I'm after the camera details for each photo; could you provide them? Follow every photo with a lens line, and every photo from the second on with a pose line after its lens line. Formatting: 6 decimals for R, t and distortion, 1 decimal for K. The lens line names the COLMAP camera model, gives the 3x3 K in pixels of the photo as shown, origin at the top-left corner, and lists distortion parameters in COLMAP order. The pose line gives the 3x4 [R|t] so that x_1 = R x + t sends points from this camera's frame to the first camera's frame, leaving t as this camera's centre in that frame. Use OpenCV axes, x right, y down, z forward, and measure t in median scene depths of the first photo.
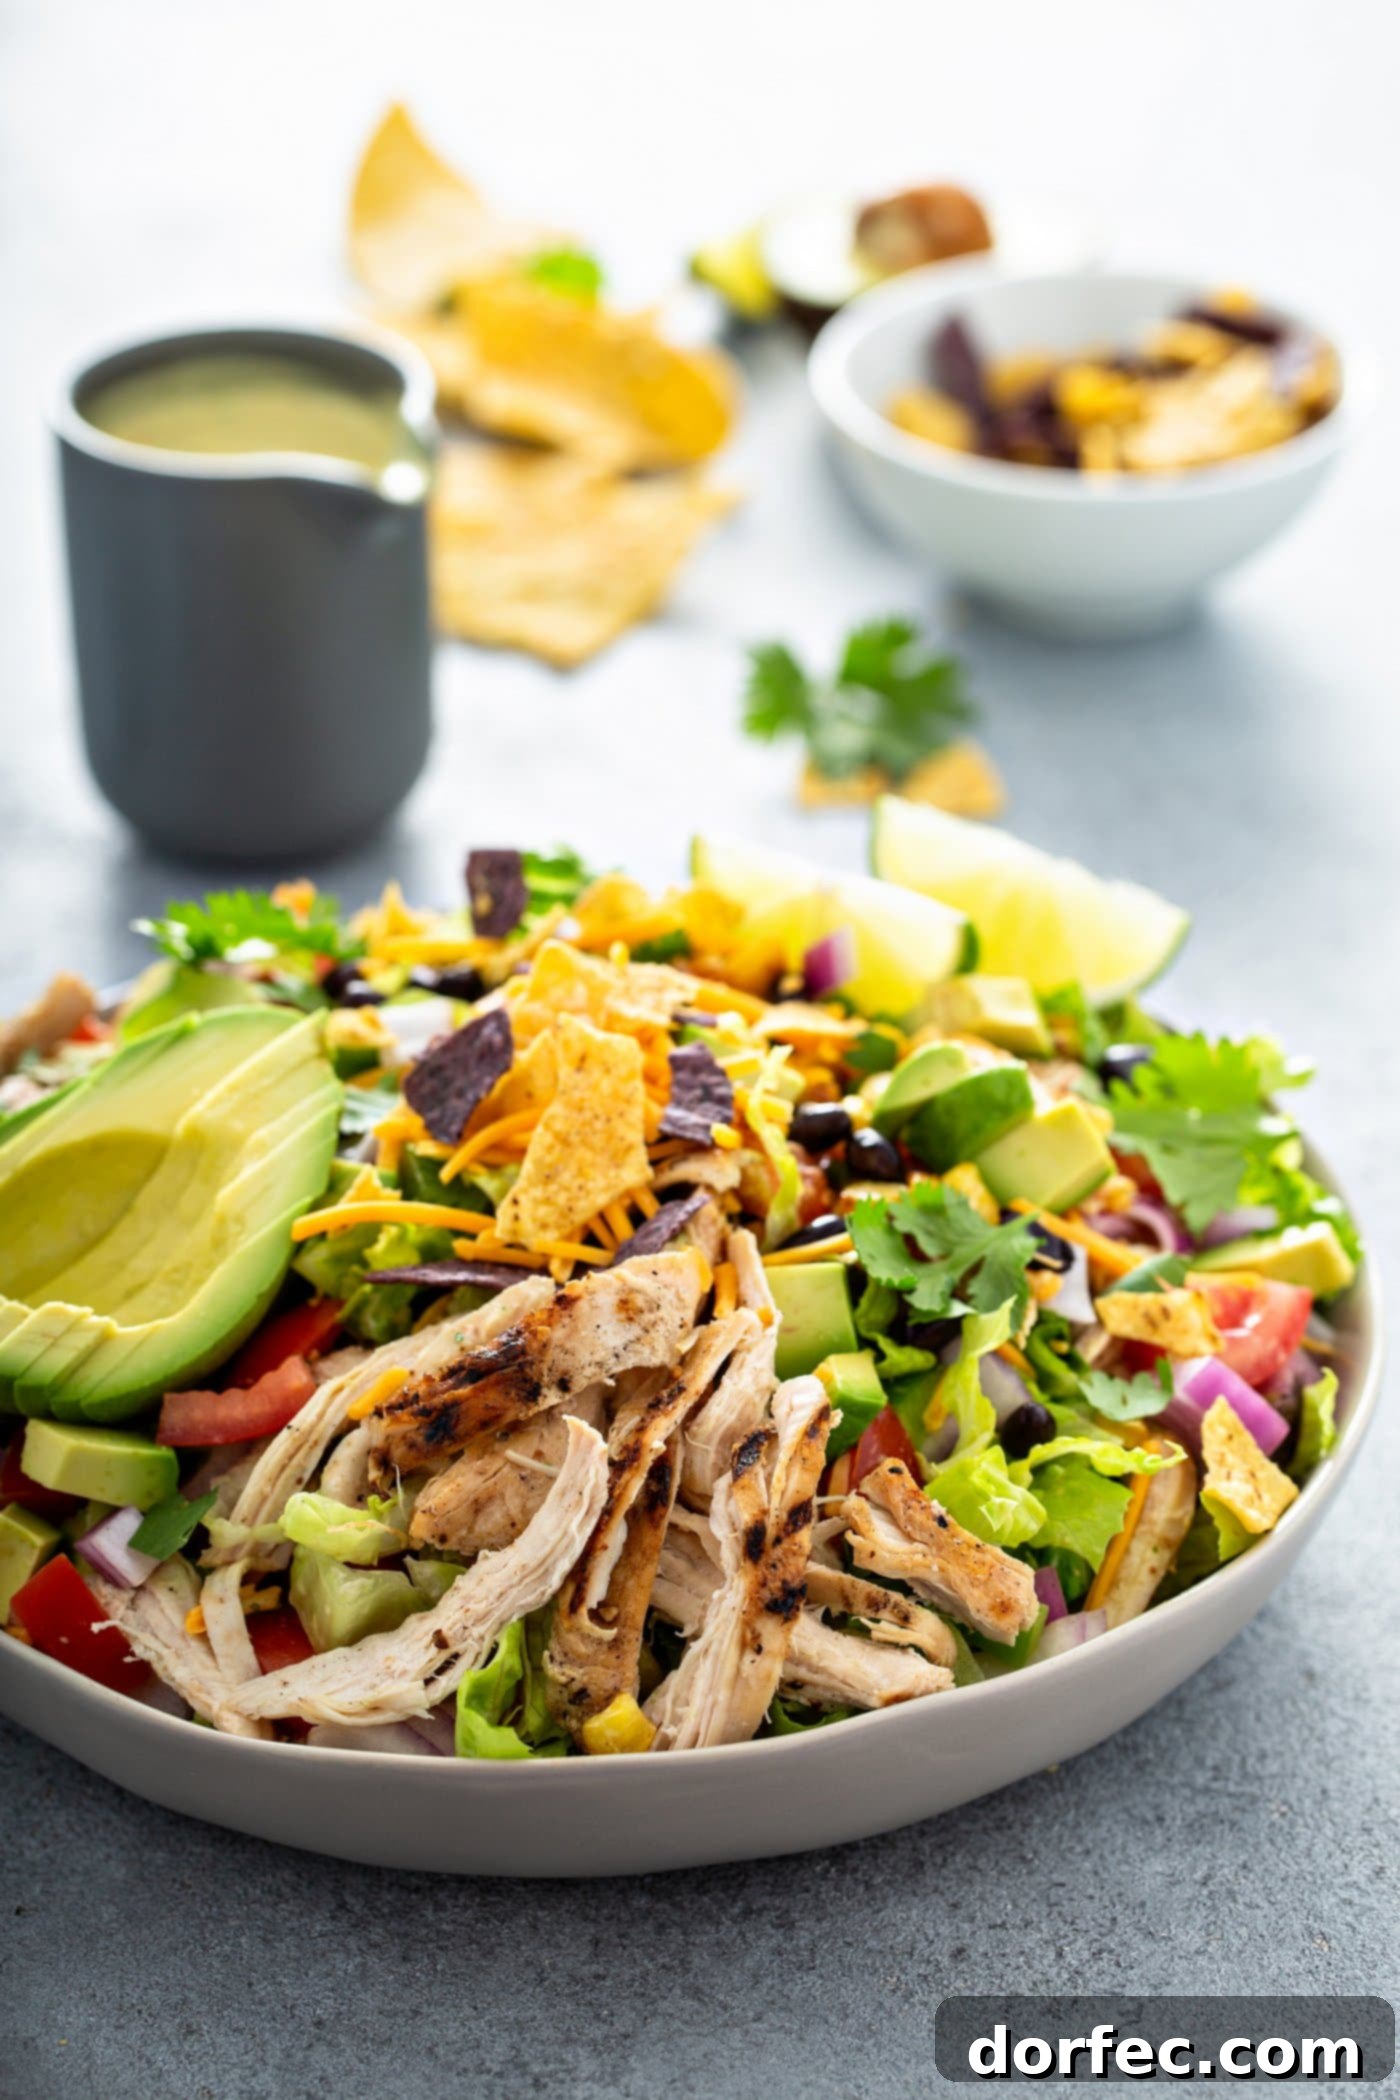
lens RADIAL K [[7138.6, 0, 649.2], [0, 7138.6, 850.2], [0, 0, 1]] dist [0.046255, -1.211289]
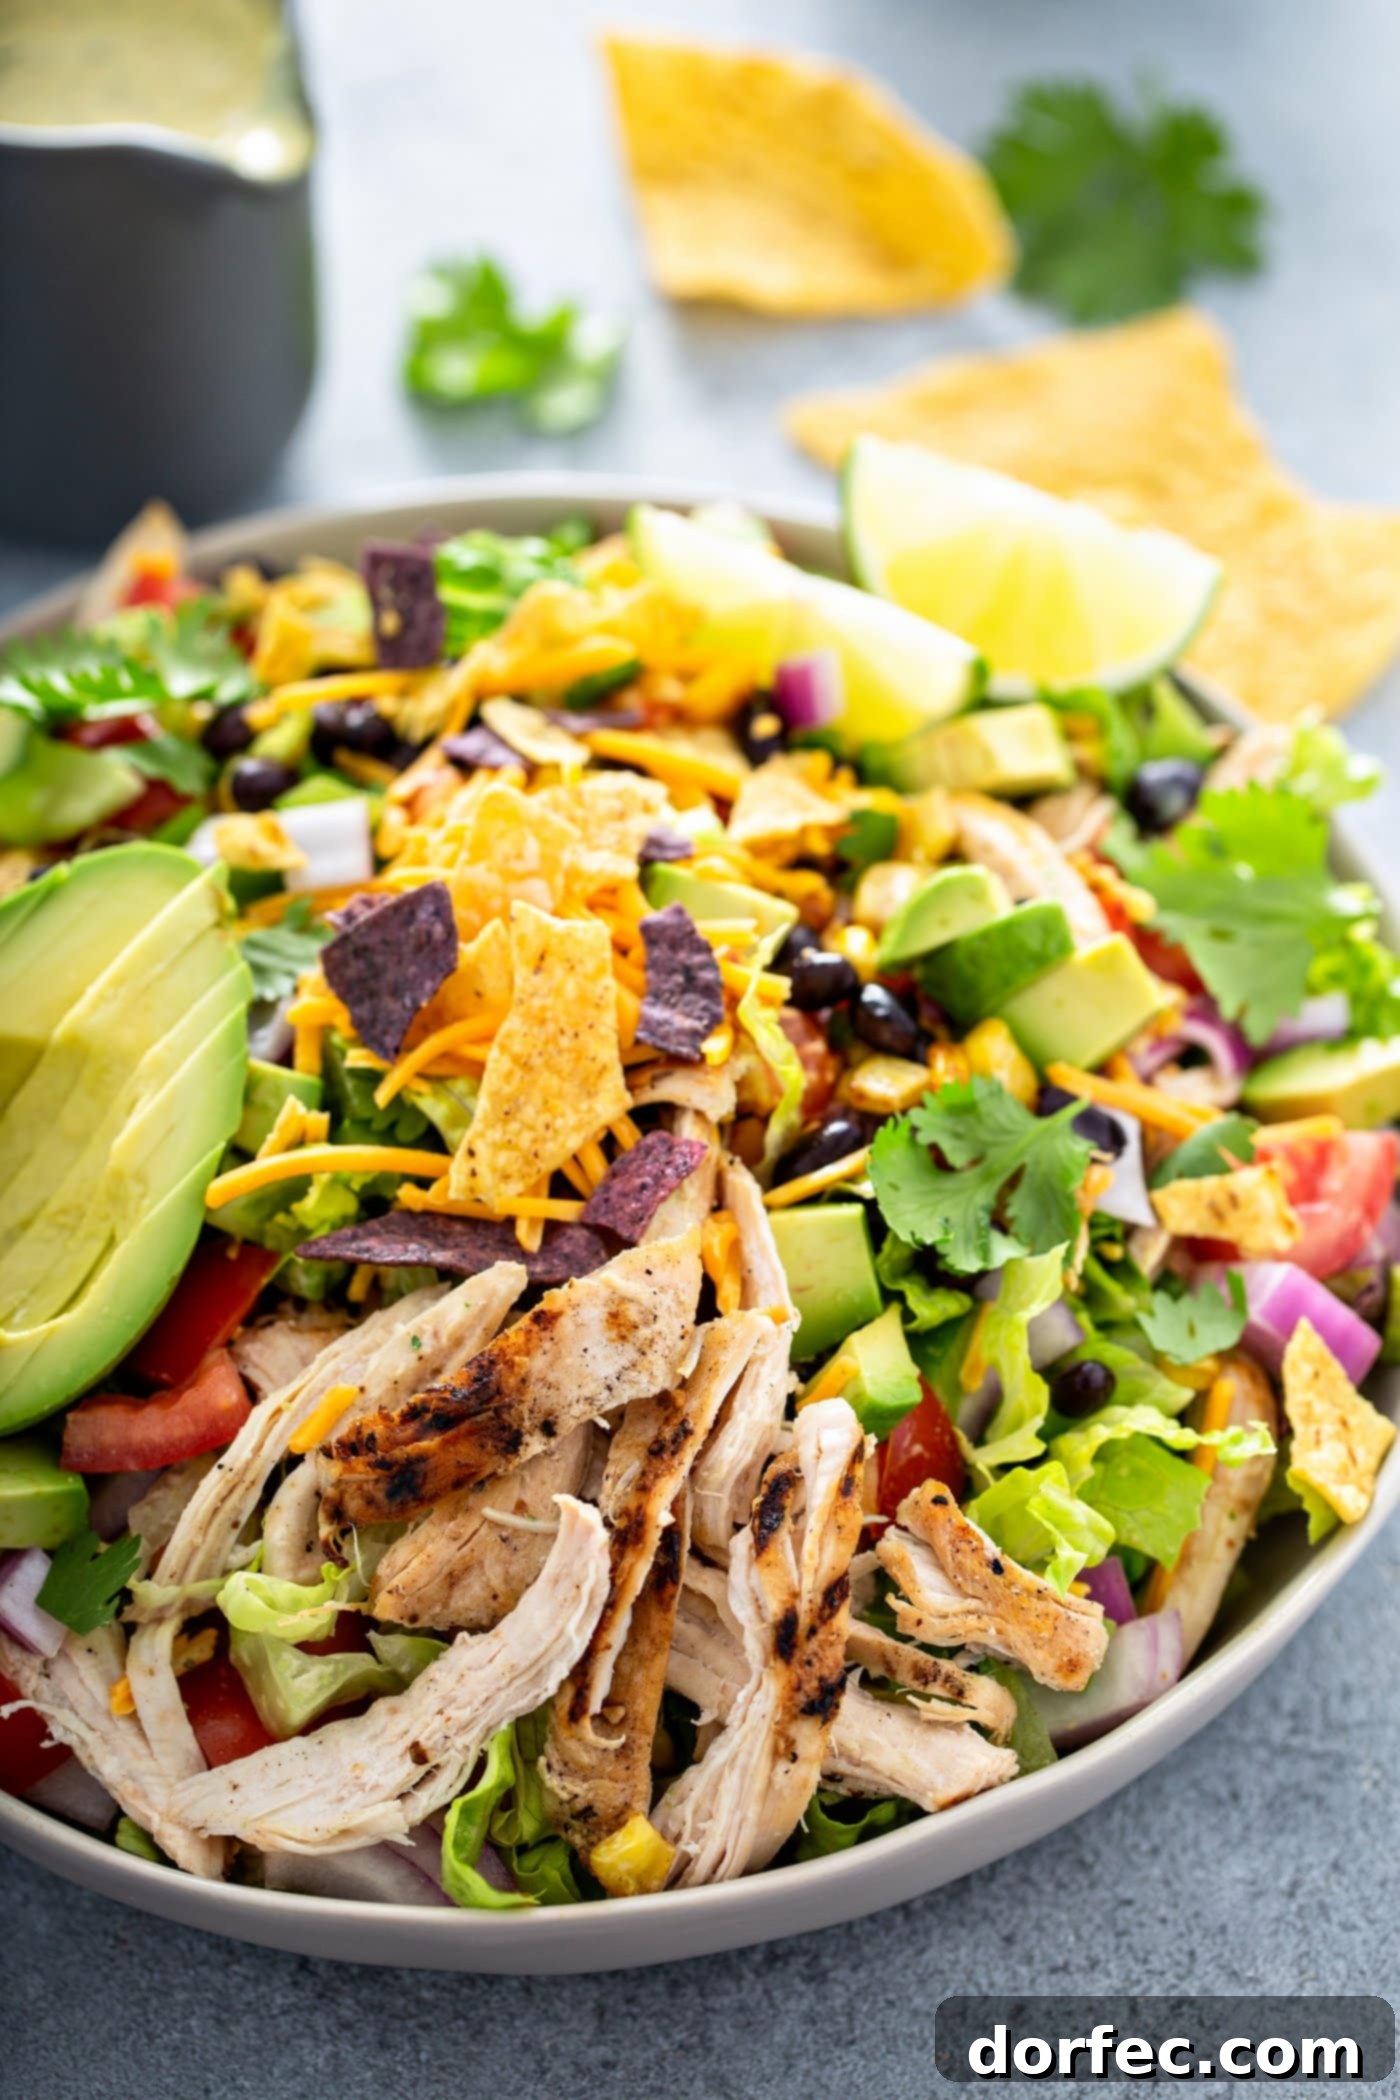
lens RADIAL K [[7281.3, 0, 700.0], [0, 7281.3, 1050.0], [0, 0, 1]] dist [-0.012139, -0.680981]
pose [[0.997908, -0.039193, 0.051415, -0.036346], [0.020205, 0.944517, 0.327840, -0.247709], [-0.061411, -0.326115, 0.943333, 0.201905]]
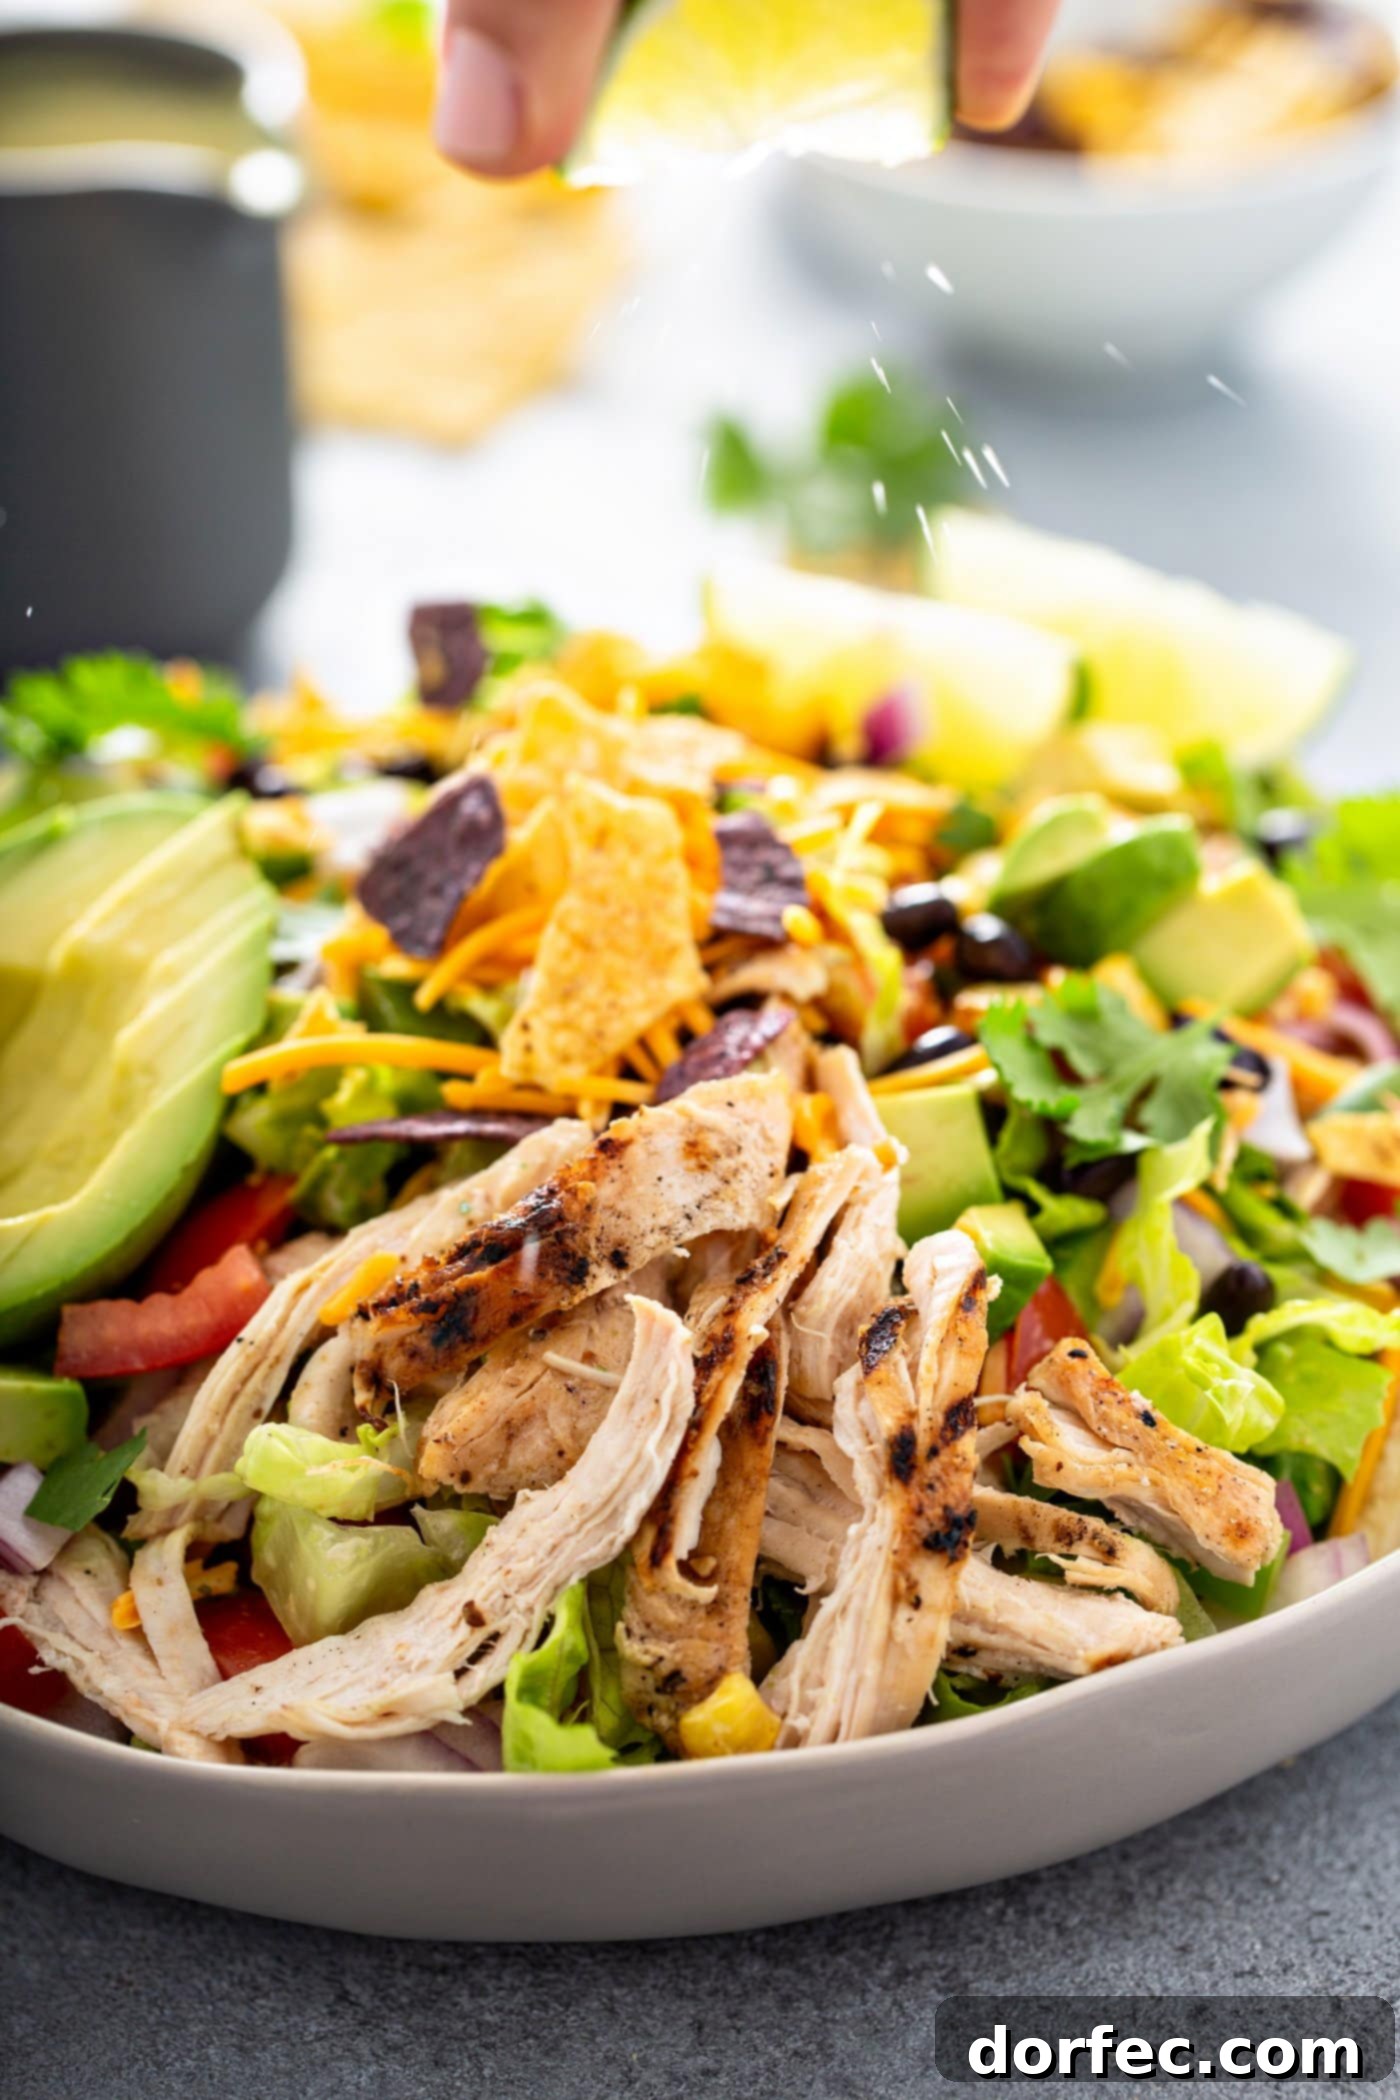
lens RADIAL K [[7318.9, 0, 668.6], [0, 7318.9, 861.3], [0, 0, 1]] dist [-0.038594, 0.755805]
pose [[0.997543, -0.048320, 0.050717, -0.042486], [0.049406, 0.998570, -0.020397, 0.049720], [-0.049659, 0.022853, 0.998505, 0.255138]]
